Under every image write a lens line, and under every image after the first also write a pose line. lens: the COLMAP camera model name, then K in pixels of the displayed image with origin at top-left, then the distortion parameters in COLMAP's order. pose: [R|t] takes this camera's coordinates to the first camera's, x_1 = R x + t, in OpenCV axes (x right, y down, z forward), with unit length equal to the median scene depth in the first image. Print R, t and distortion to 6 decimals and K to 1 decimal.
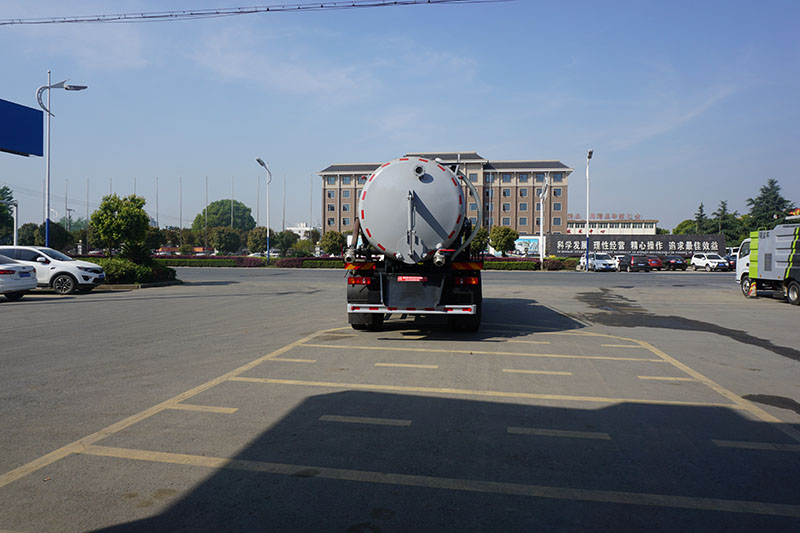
lens RADIAL K [[551.5, 0, 396.5], [0, 551.5, 262.7], [0, 0, 1]] dist [-0.000199, 0.008489]
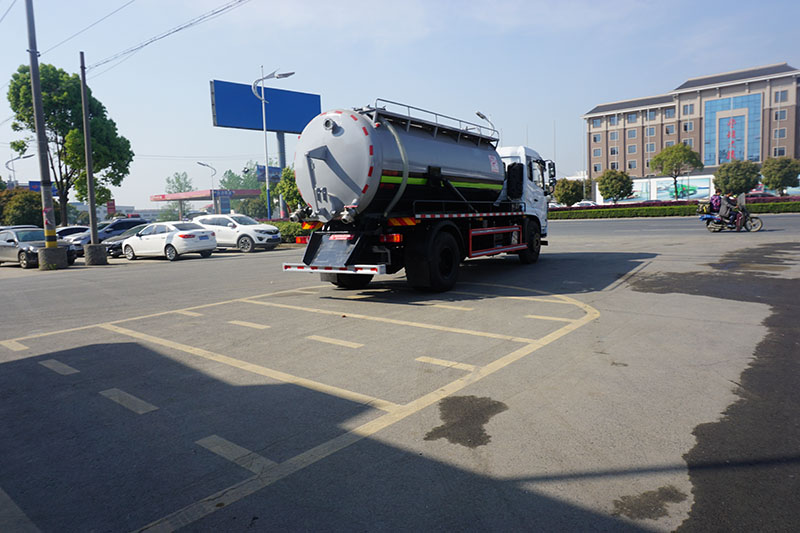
lens RADIAL K [[551.5, 0, 396.5], [0, 551.5, 262.7], [0, 0, 1]] dist [-0.000199, 0.008489]
pose [[0.868996, -0.000992, -0.494818, 0.293247], [0.043688, 0.996247, 0.074727, 0.002884], [0.492887, -0.086556, 0.865778, 0.101350]]
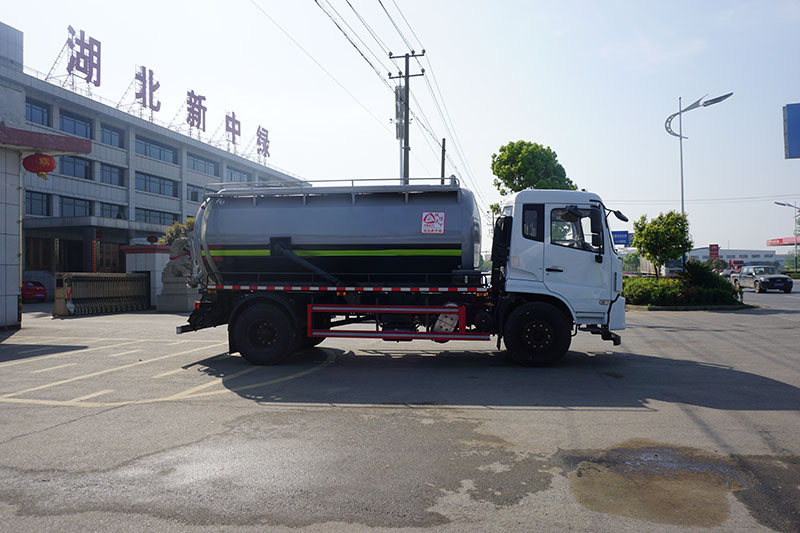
lens RADIAL K [[547.2, 0, 400.0], [0, 547.2, 266.5], [0, 0, 1]] dist [-0.006594, 0.002684]
pose [[-0.065583, -0.020576, -0.997635, 0.568413], [-0.002188, 0.999788, -0.020476, -0.009682], [0.997845, 0.000840, -0.065614, 0.734640]]
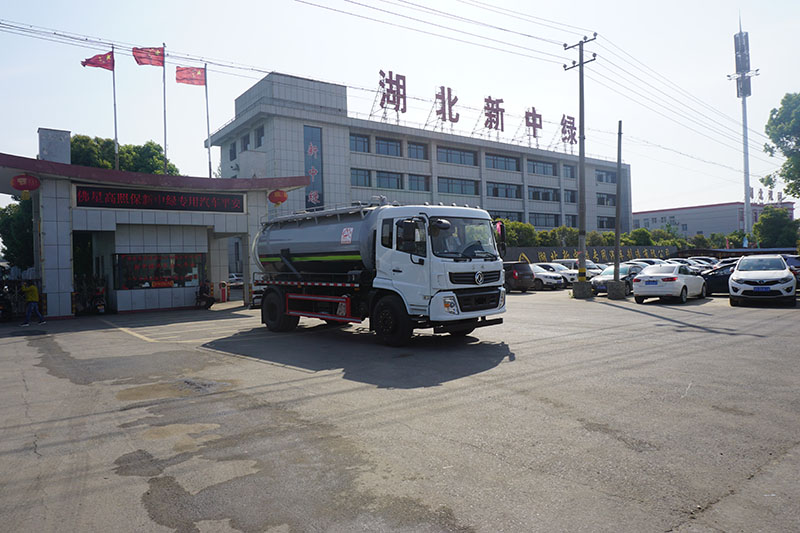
lens RADIAL K [[551.5, 0, 396.5], [0, 551.5, 262.7], [0, 0, 1]] dist [-0.000199, 0.008489]
pose [[-0.667628, 0.005782, -0.744472, 0.536370], [0.013596, 0.999898, -0.004427, -0.022017], [0.744371, -0.013077, -0.667639, 1.212574]]
